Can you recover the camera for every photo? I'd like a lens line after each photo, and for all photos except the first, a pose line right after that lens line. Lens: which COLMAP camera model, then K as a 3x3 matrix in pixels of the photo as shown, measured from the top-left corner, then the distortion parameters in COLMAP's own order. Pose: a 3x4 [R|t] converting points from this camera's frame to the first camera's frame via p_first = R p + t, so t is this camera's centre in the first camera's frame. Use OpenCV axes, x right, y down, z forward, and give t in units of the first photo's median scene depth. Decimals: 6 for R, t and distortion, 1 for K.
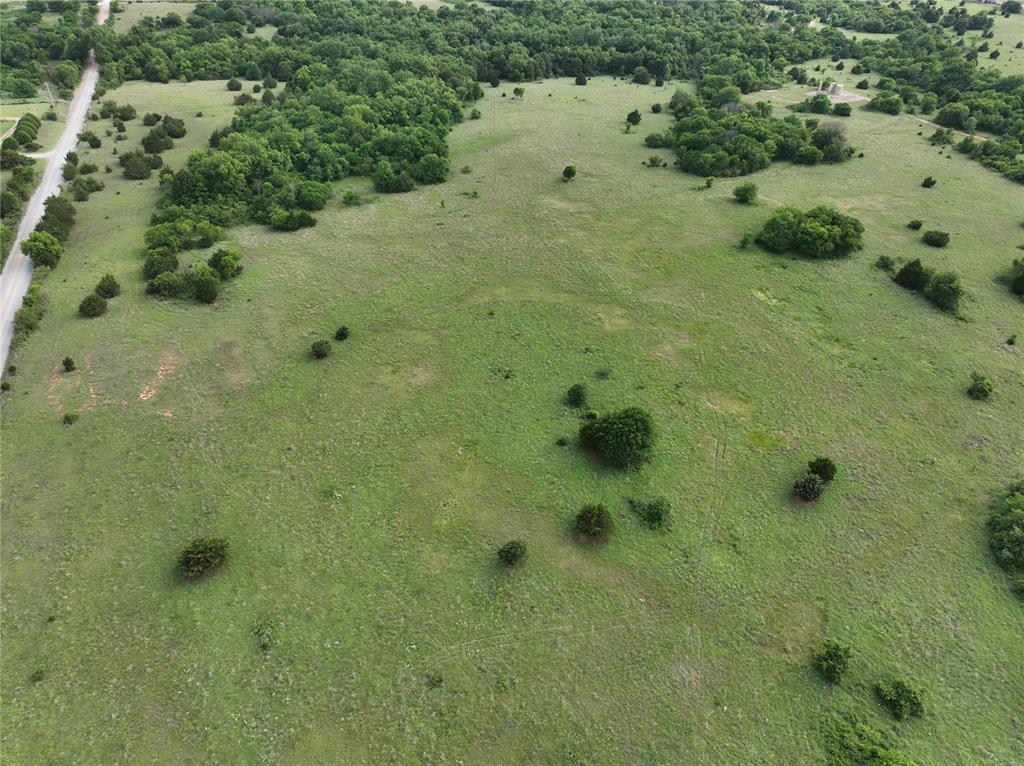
lens RADIAL K [[719.4, 0, 514.0], [0, 719.4, 382.0], [0, 0, 1]] dist [-0.000047, 0.000432]
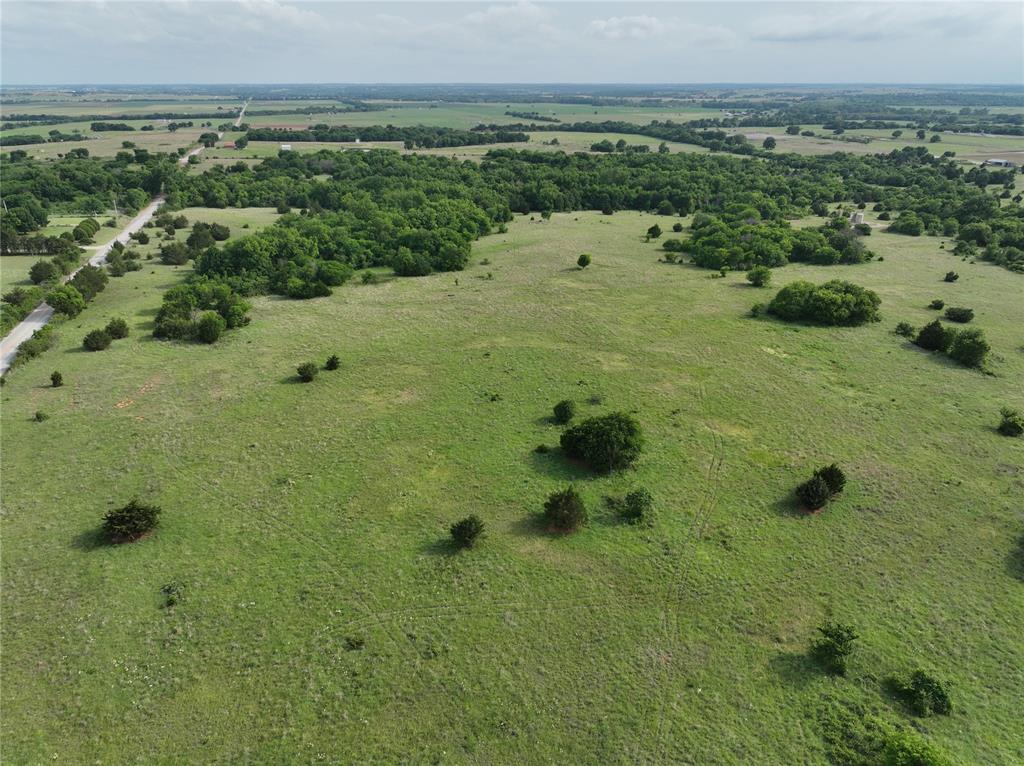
lens RADIAL K [[719.4, 0, 510.6], [0, 719.4, 384.0], [0, 0, 1]] dist [-0.000047, 0.000432]
pose [[0.997619, 0.024380, -0.064510, 0.077880], [-0.037997, 0.974948, -0.219163, 0.189420], [0.057550, 0.221093, 0.973553, 0.072551]]
